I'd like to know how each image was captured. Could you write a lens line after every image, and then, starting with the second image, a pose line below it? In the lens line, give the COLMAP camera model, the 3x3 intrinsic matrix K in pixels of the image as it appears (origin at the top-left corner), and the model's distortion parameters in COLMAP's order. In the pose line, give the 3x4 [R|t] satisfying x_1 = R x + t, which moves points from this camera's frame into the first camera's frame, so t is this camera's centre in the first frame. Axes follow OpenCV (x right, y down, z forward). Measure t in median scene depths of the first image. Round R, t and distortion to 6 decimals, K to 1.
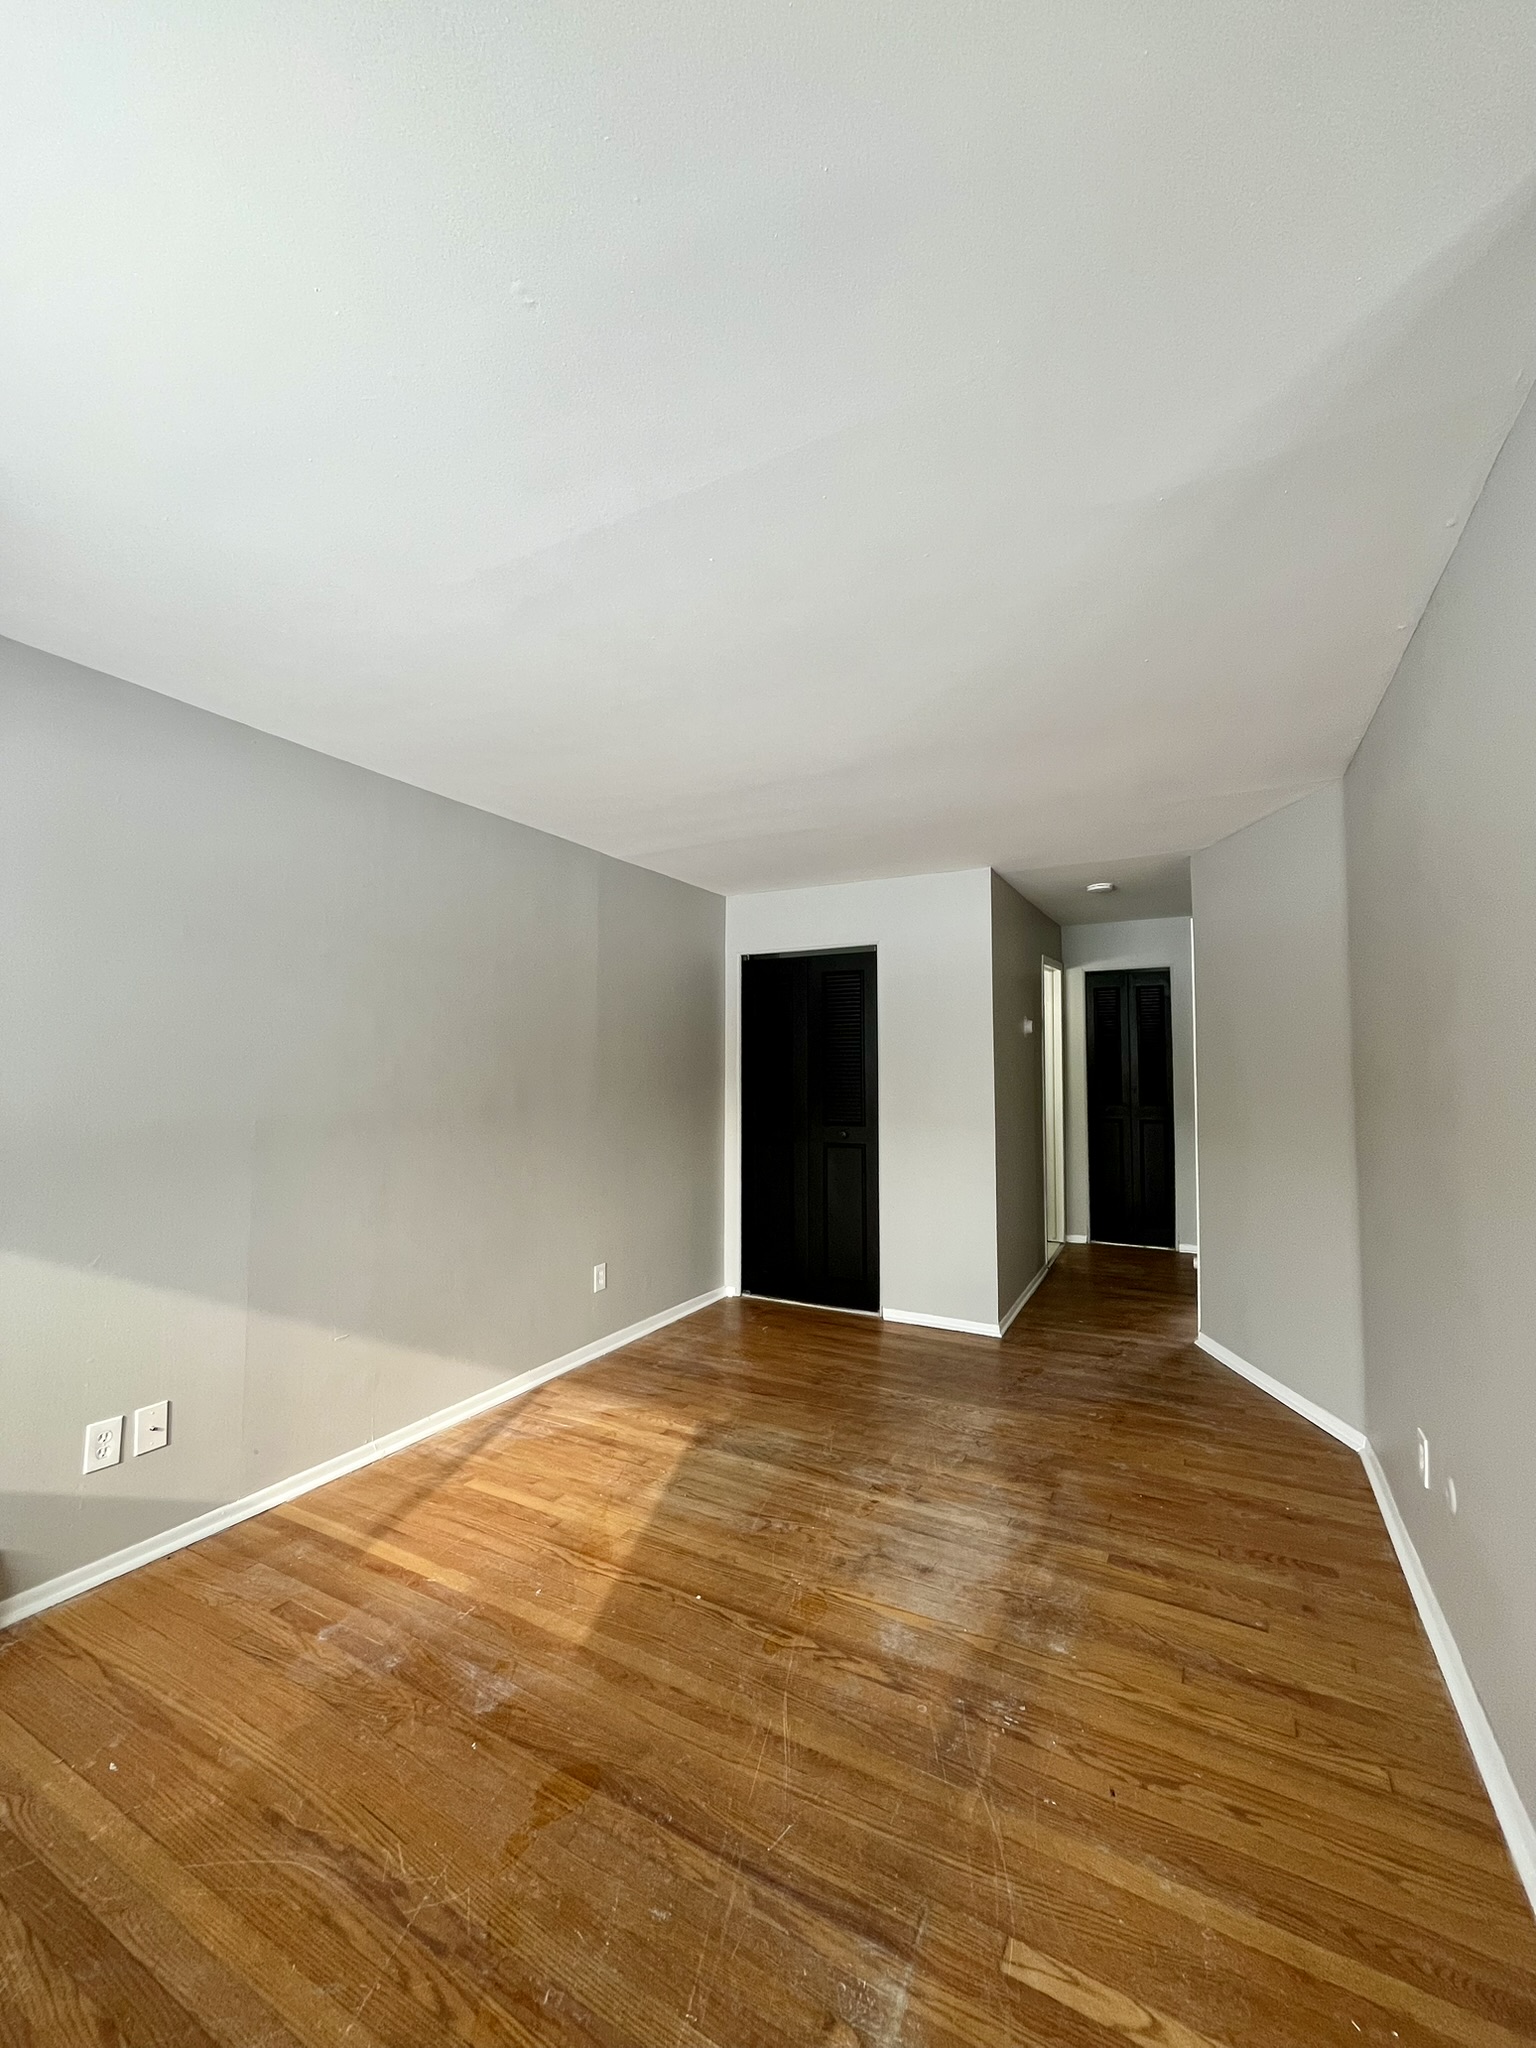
lens RADIAL K [[827.6, 0, 768.0], [0, 827.6, 1024.0], [0, 0, 1]] dist [-0.001830, 0.000004]
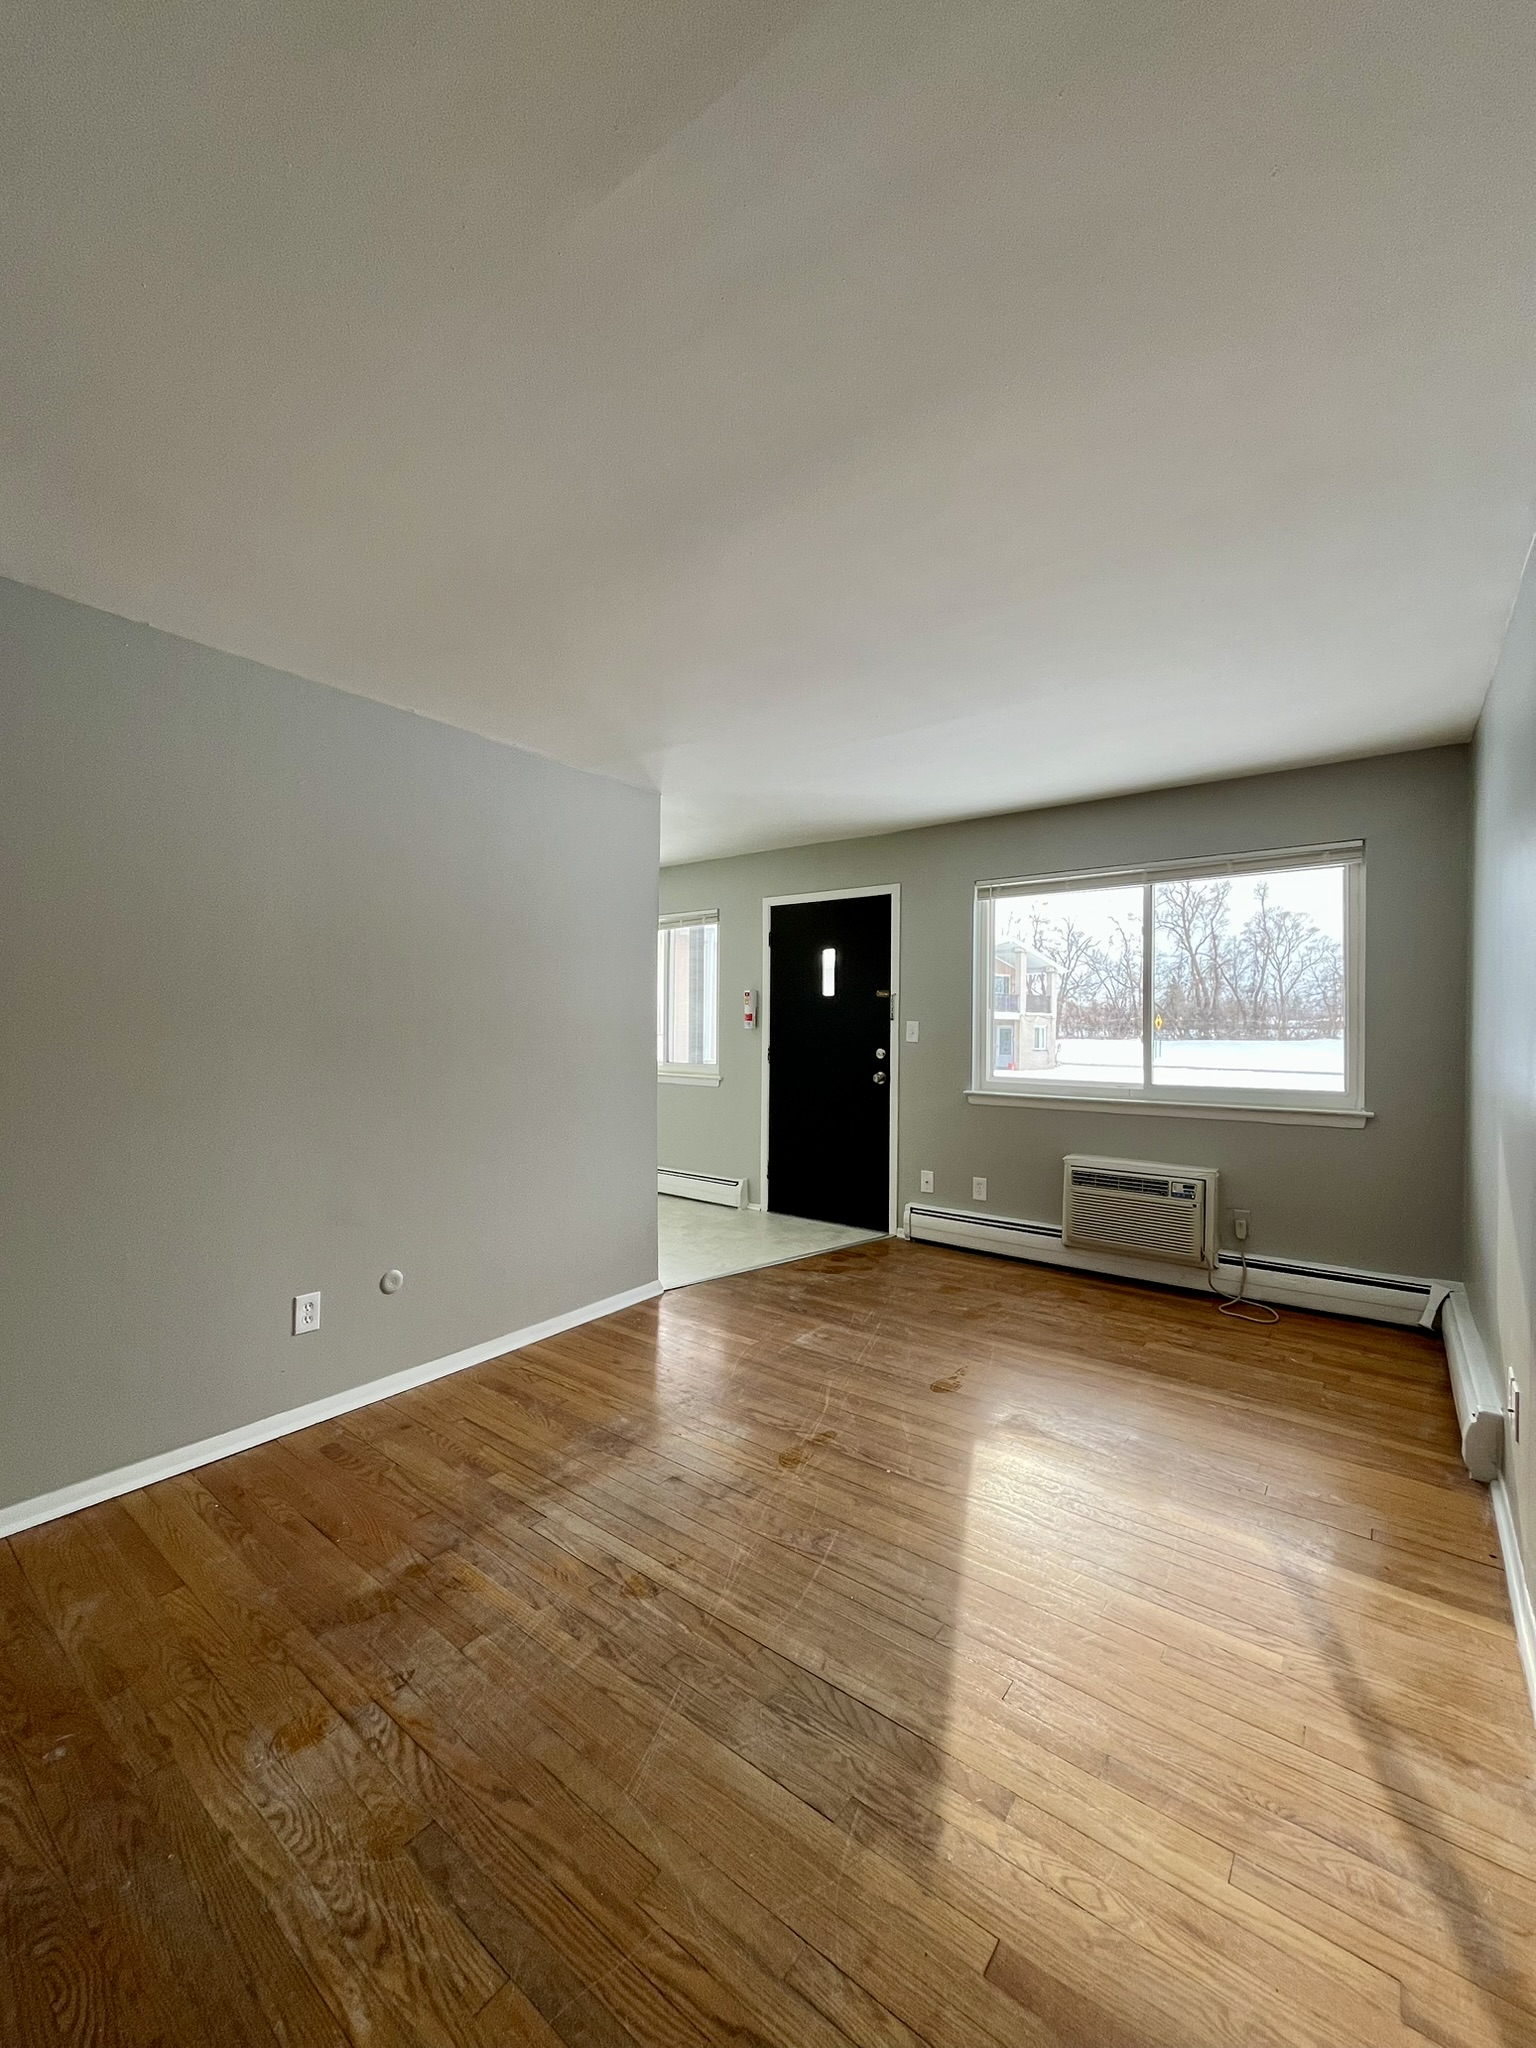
lens RADIAL K [[827.6, 0, 768.0], [0, 827.6, 1024.0], [0, 0, 1]] dist [-0.001830, 0.000004]
pose [[-0.987897, -0.006893, 0.154960, -0.080518], [-0.014892, 0.998612, -0.050515, 0.122010], [-0.154397, -0.052212, -0.986628, 1.898863]]
